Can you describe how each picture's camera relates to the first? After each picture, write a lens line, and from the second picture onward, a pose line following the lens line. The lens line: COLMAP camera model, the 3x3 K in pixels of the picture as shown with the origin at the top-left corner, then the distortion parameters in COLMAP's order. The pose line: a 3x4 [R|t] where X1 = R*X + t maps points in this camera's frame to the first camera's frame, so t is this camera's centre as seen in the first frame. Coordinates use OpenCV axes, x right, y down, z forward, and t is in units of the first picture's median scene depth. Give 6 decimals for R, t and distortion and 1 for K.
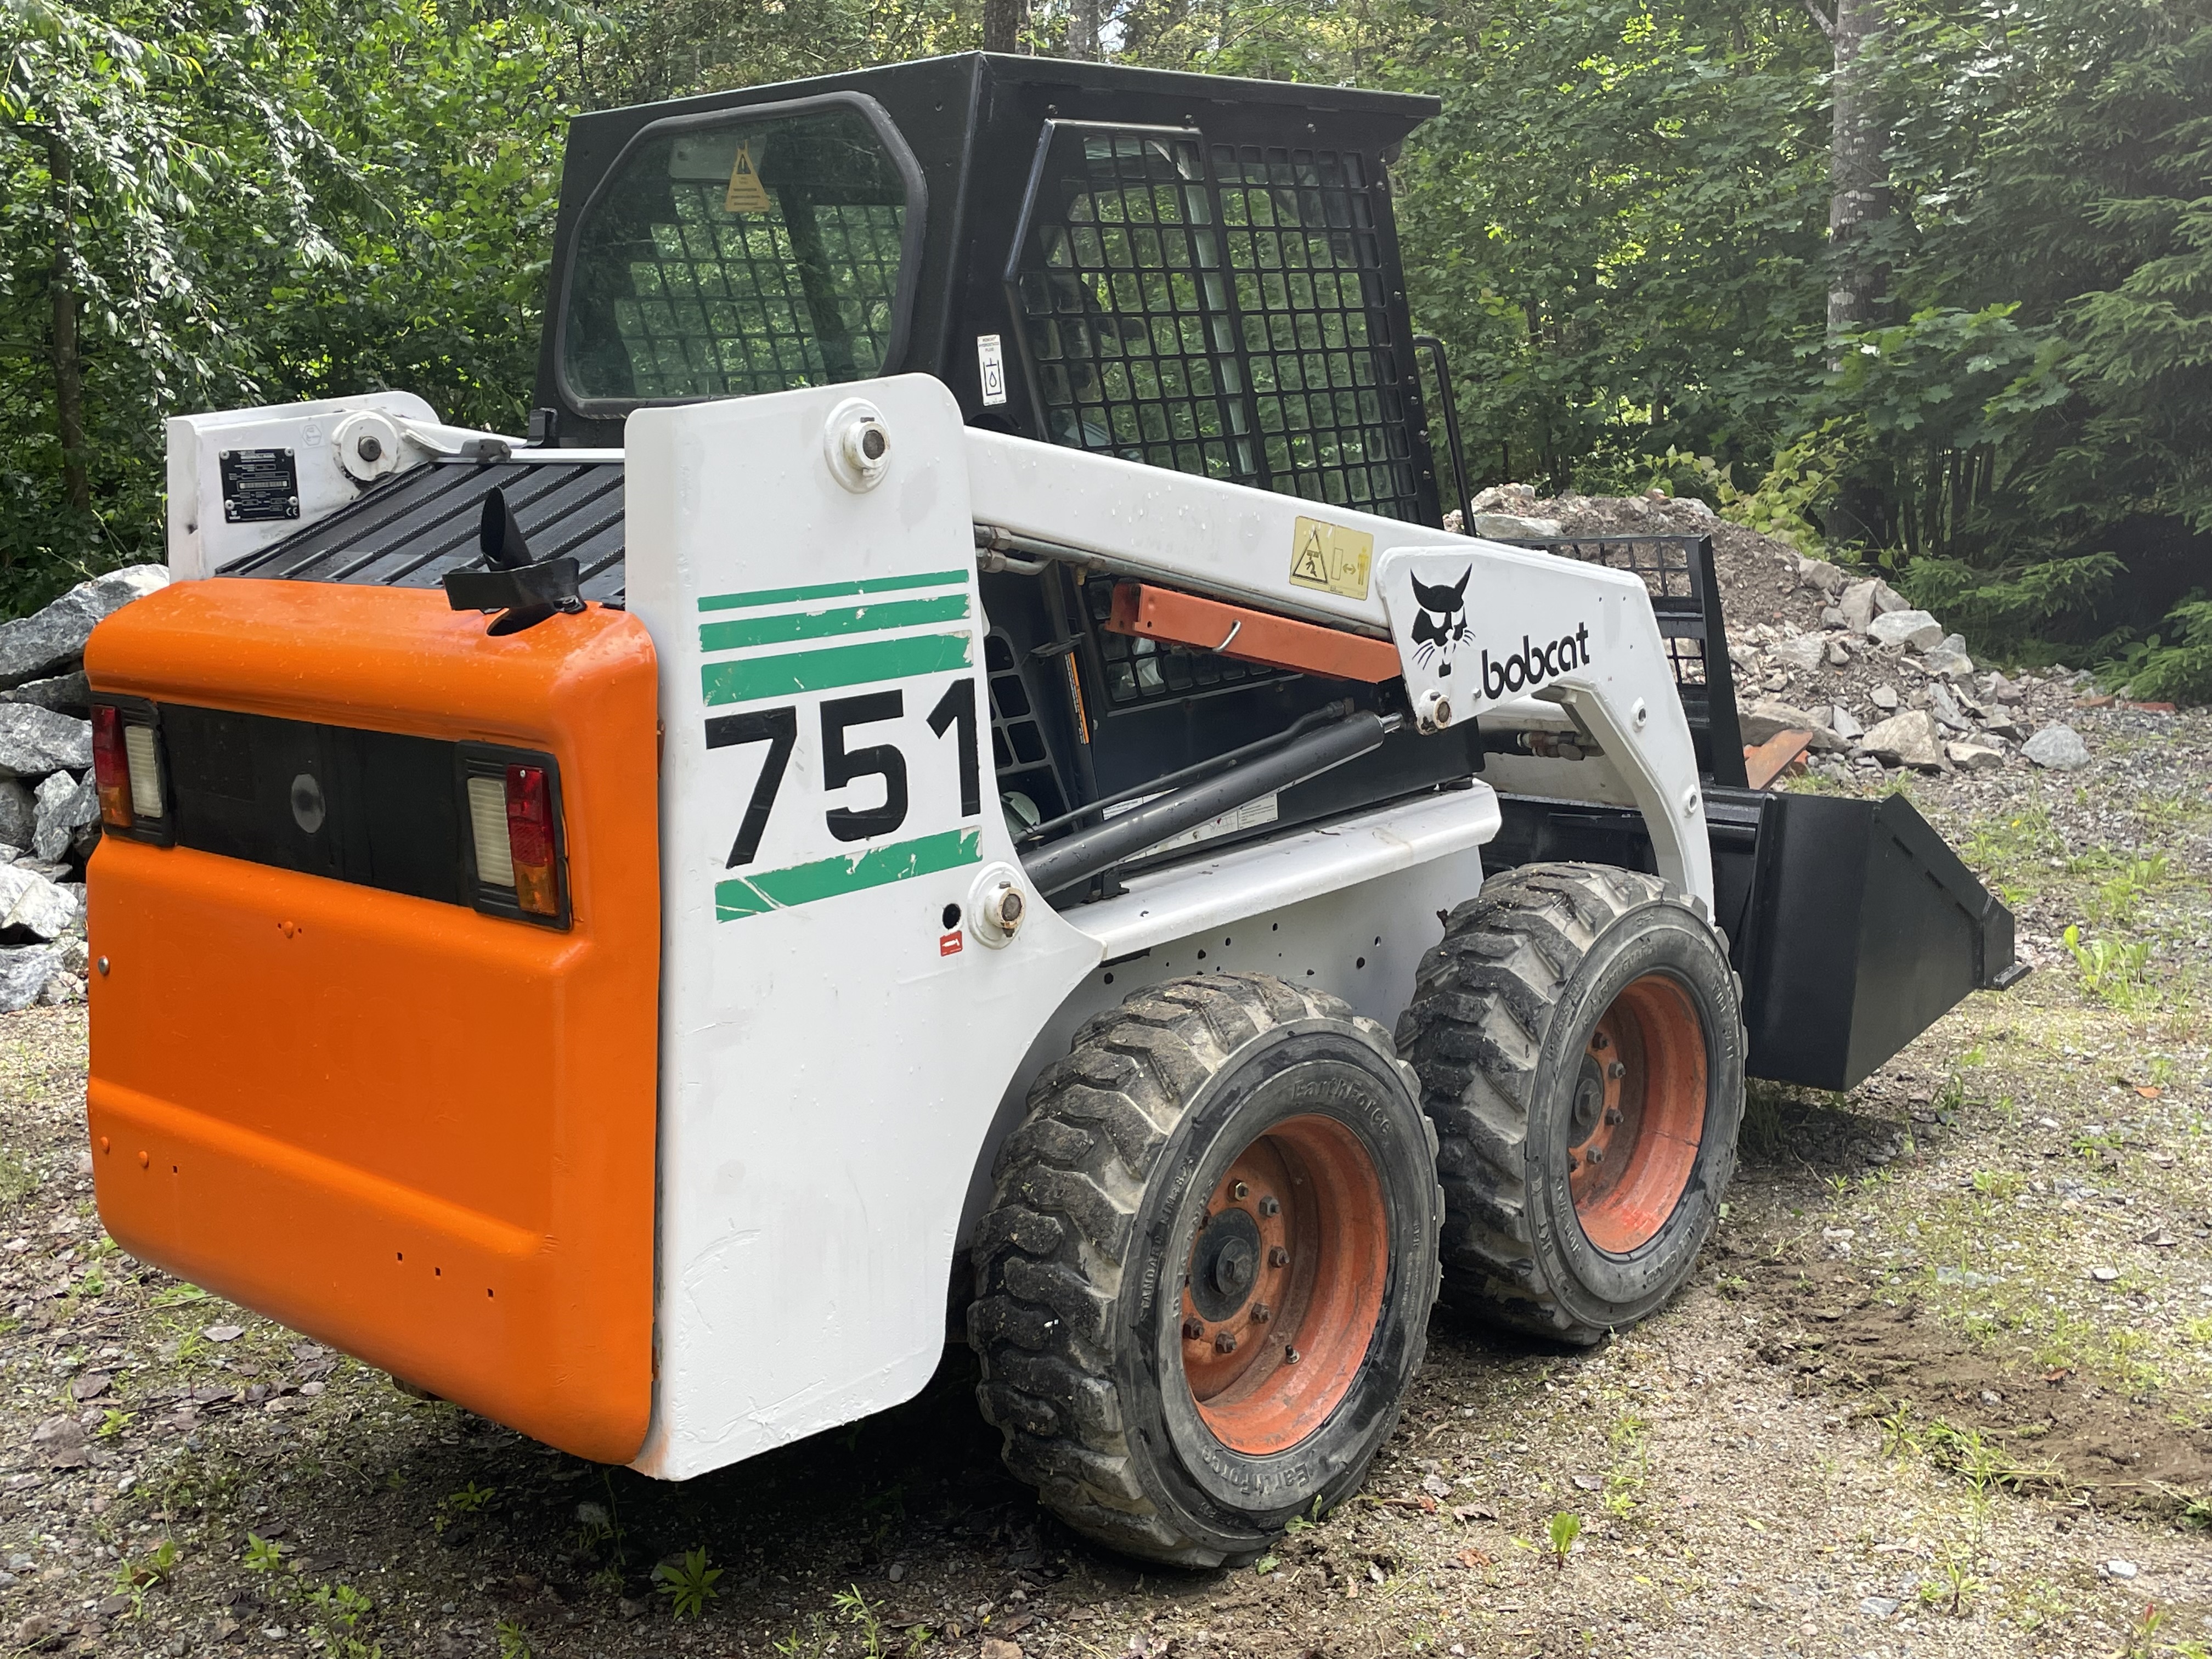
lens RADIAL K [[2333.4, 0, 1106.0], [0, 2333.4, 829.5], [0, 0, 1]] dist [-0.014617, 0.020675]
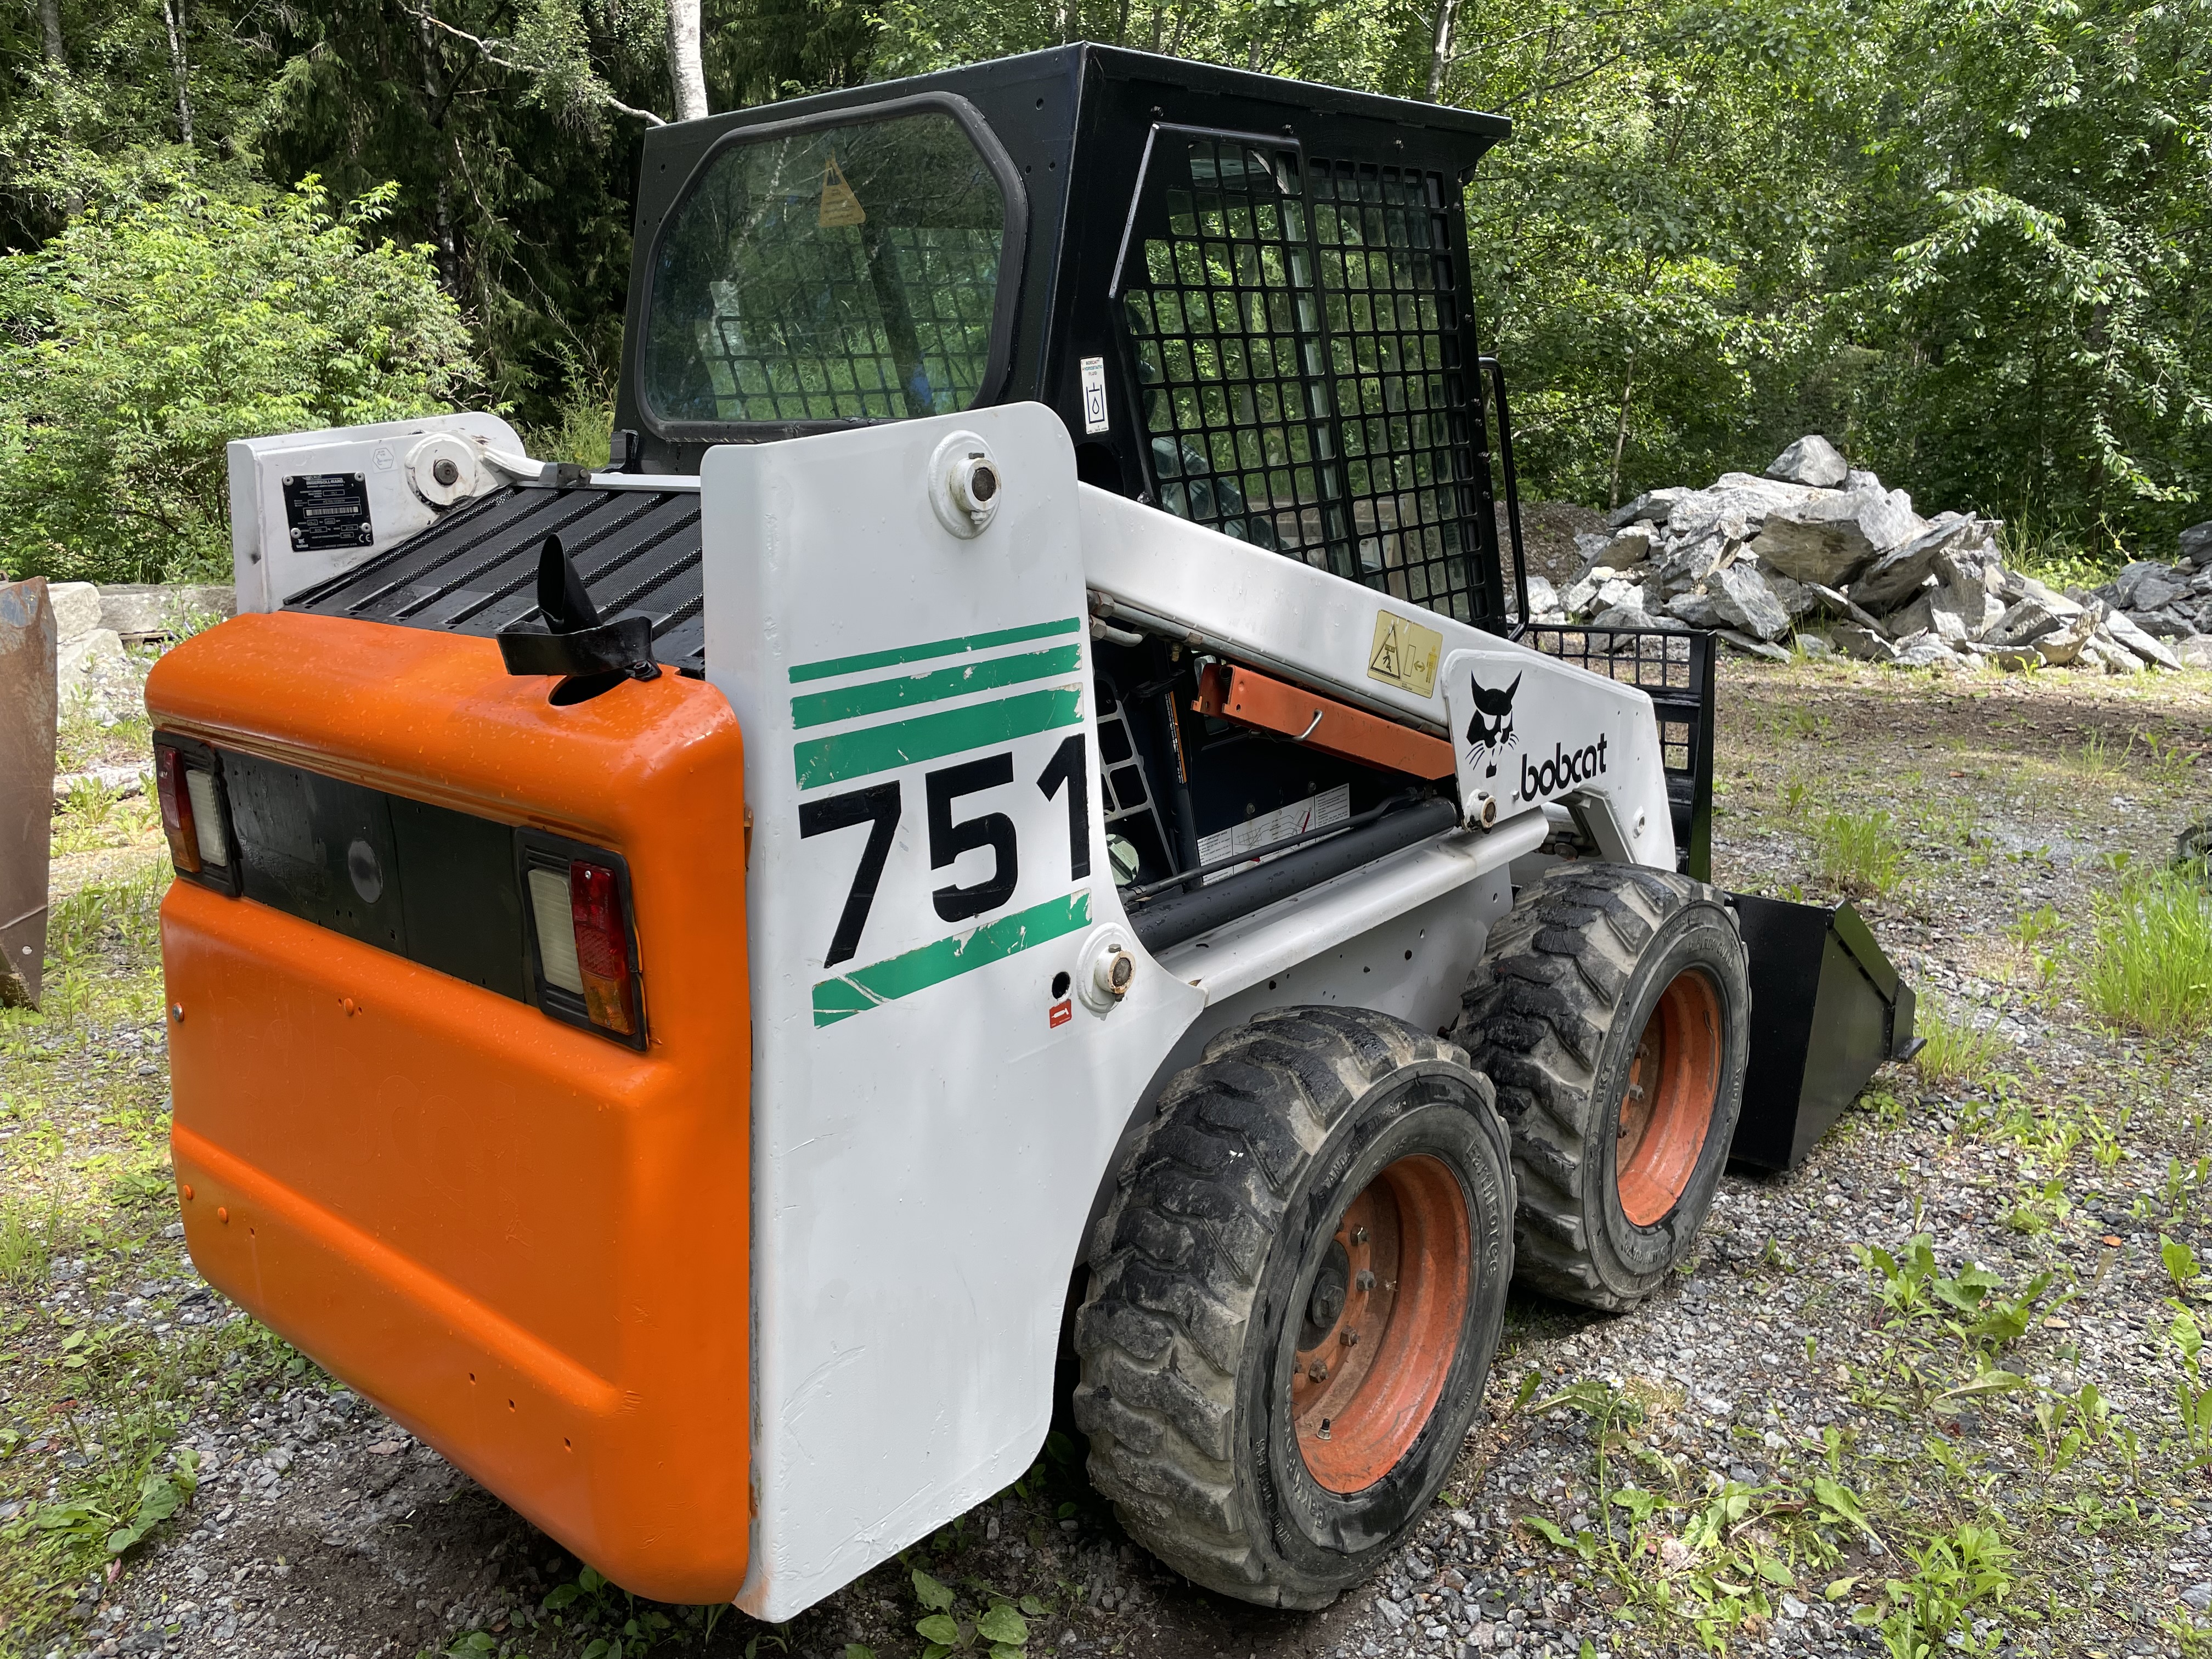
lens RADIAL K [[1682.0, 0, 1108.8], [0, 1682.0, 848.0], [0, 0, 1]] dist [0.005096, -0.003079]
pose [[0.999808, -0.001940, 0.019503, -0.060436], [0.000442, 0.997065, 0.076554, -0.070965], [-0.019594, -0.076531, 0.996875, 0.327074]]
